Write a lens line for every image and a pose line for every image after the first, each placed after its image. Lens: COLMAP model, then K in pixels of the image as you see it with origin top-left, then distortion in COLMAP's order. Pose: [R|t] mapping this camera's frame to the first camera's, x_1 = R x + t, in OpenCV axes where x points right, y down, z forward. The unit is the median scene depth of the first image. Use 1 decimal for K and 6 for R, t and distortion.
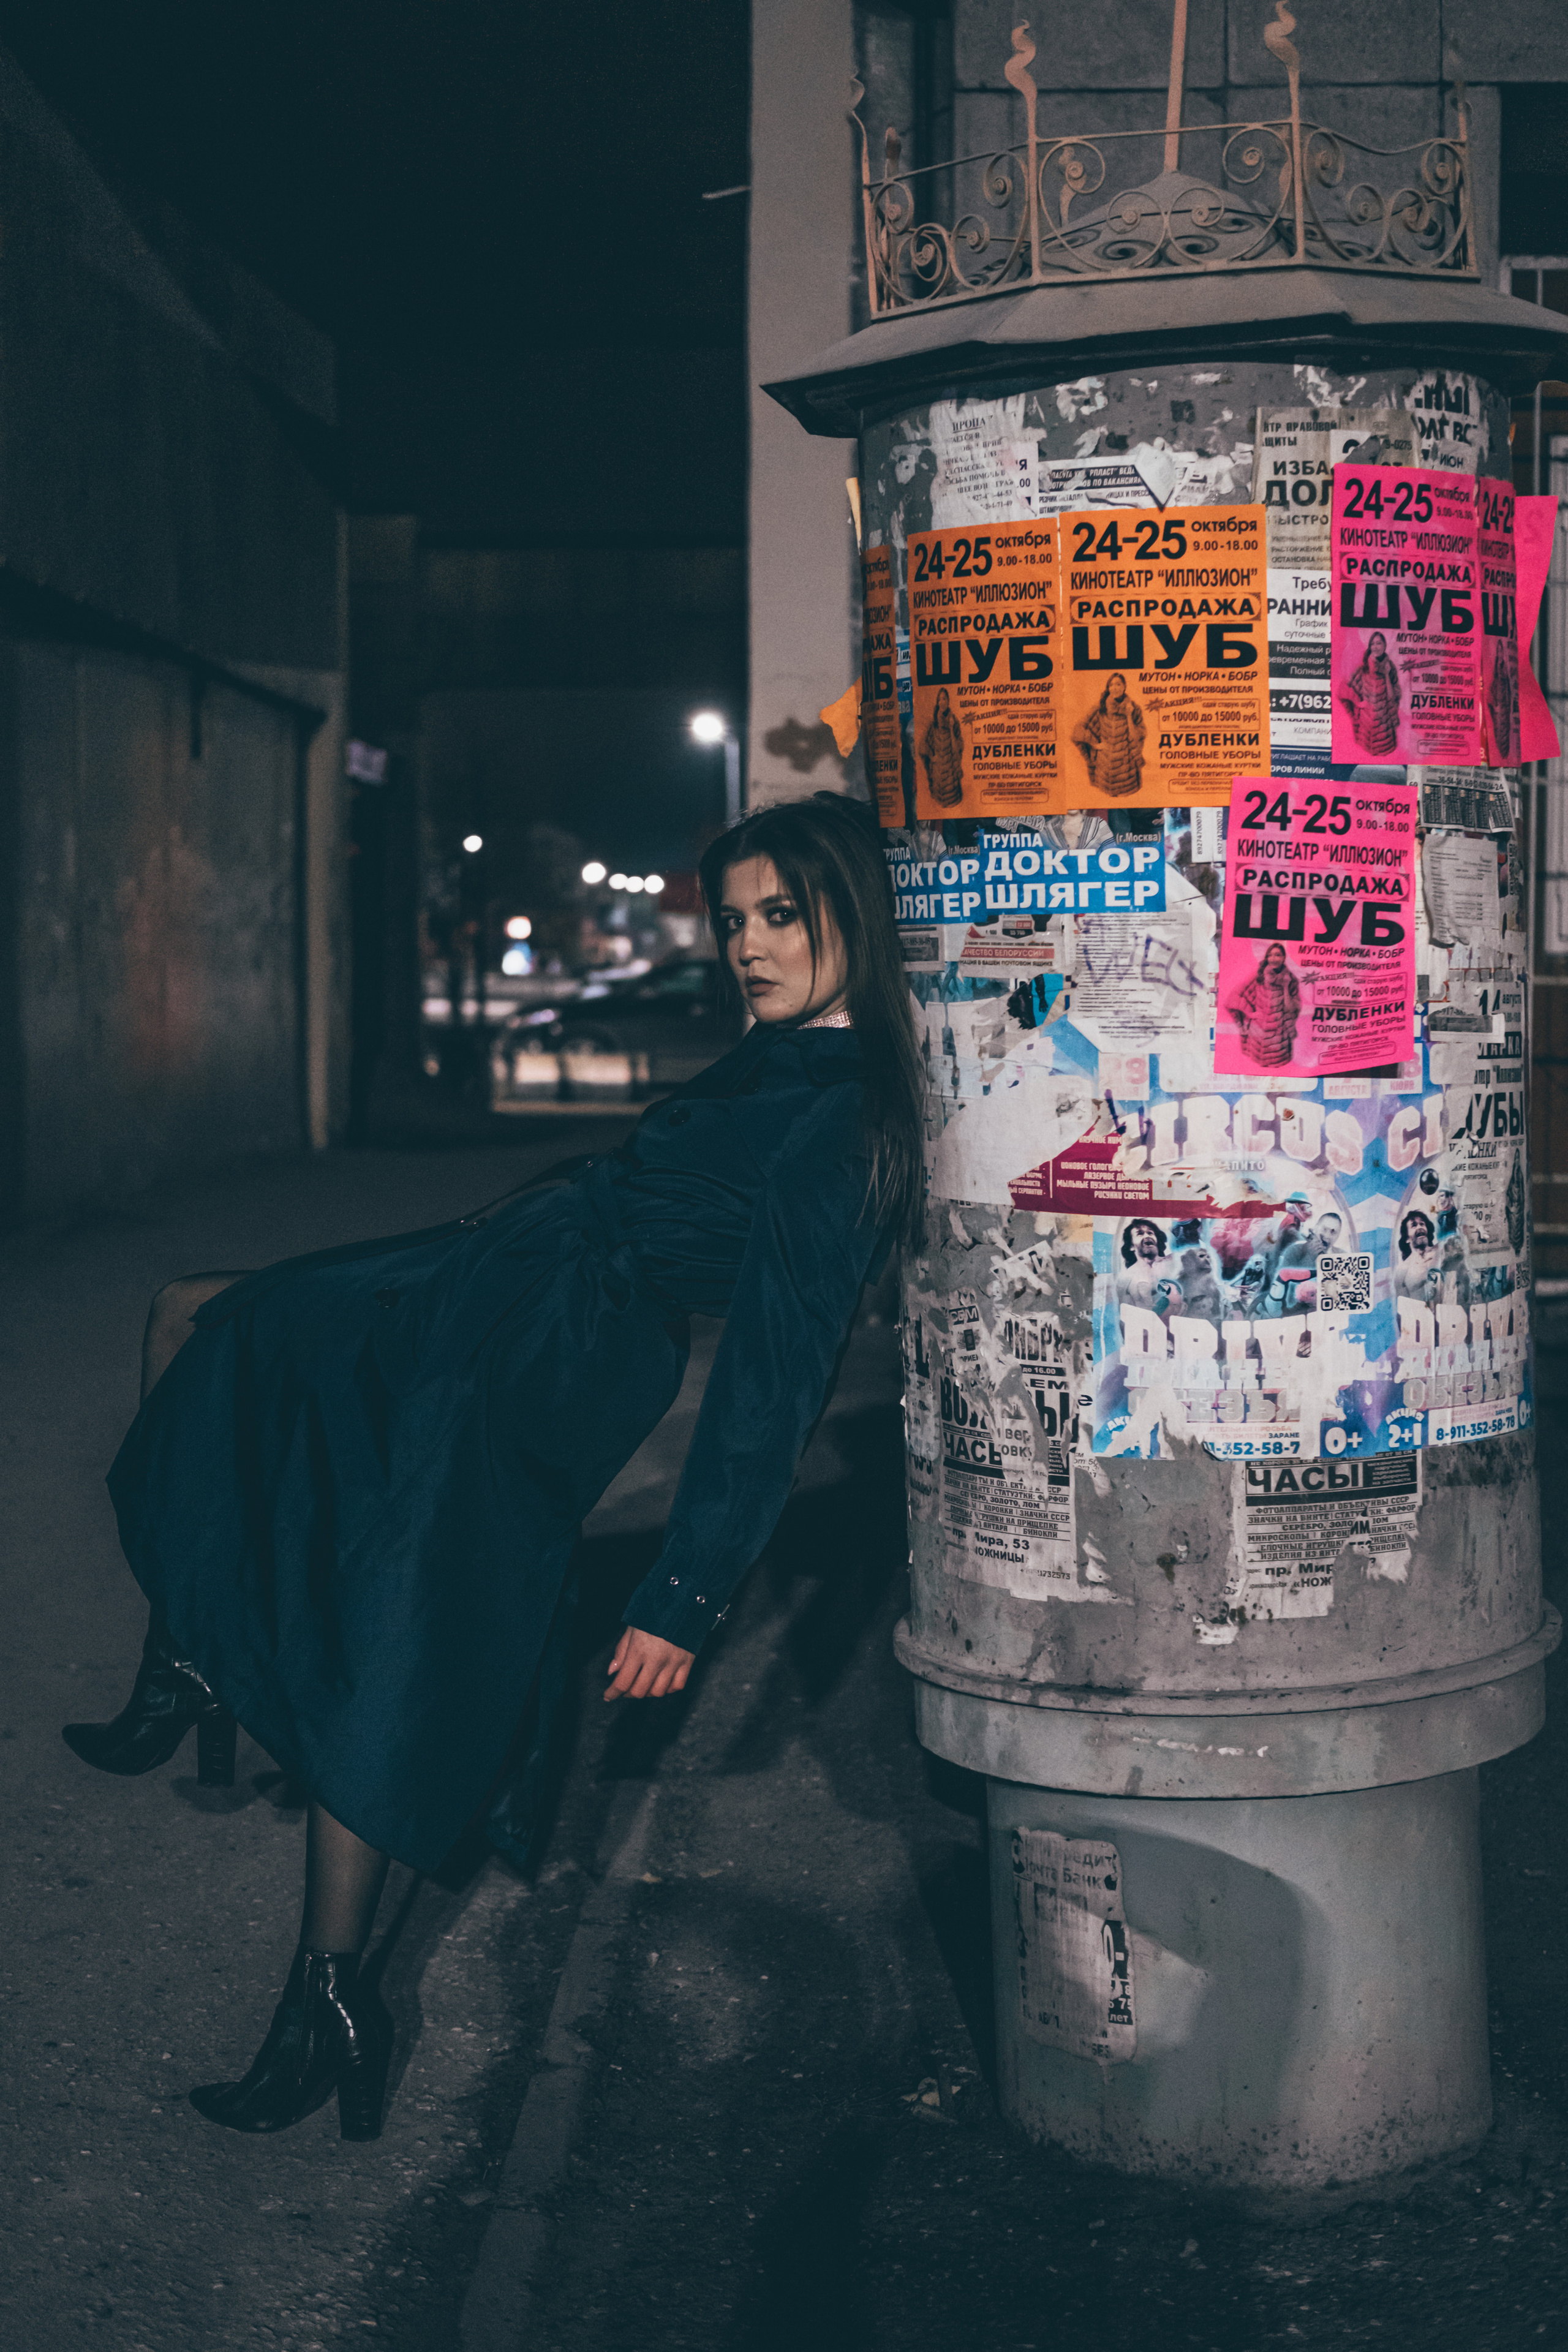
lens RADIAL K [[3427.9, 0, 656.5], [0, 3427.9, 1175.4], [0, 0, 1]] dist [-0.415686, 1.781550]
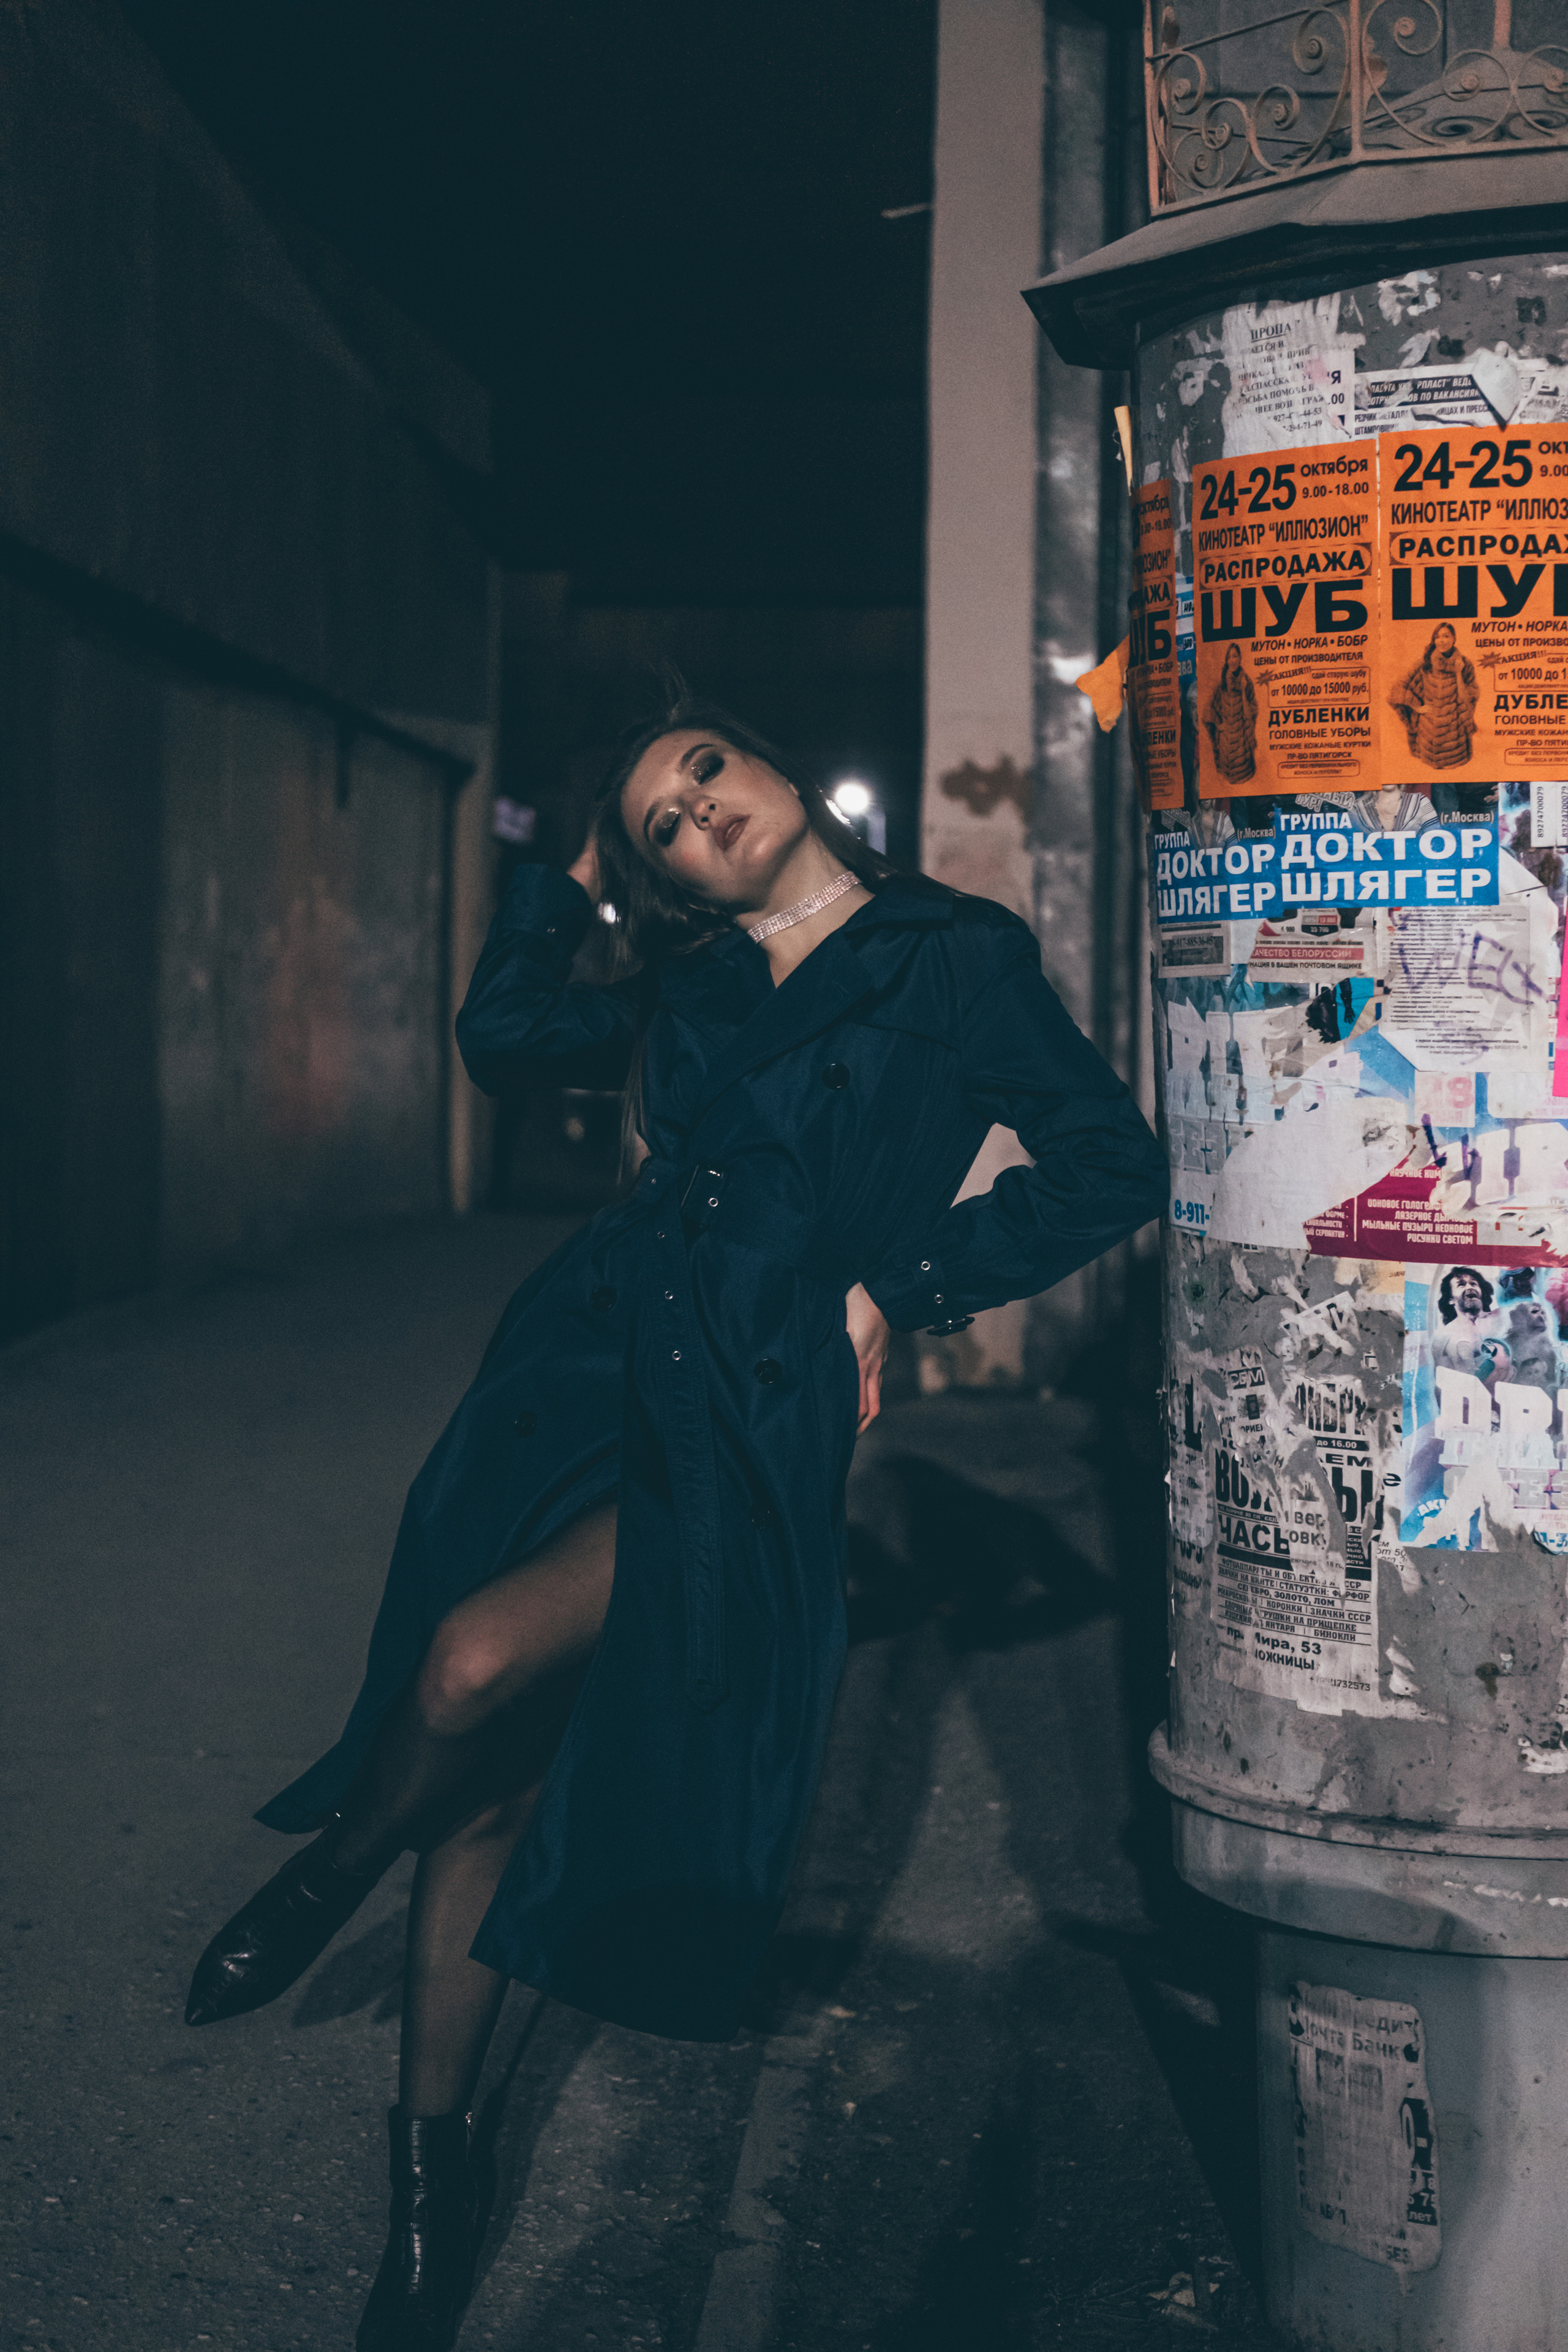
lens RADIAL K [[3353.4, 0, 700.7], [0, 3353.4, 1176.0], [0, 0, 1]] dist [-0.303310, 1.336399]
pose [[0.999590, 0.014845, -0.024504, -0.027724], [-0.015415, 0.999611, -0.023238, 0.012151], [0.024149, 0.023606, 0.999430, 0.167061]]
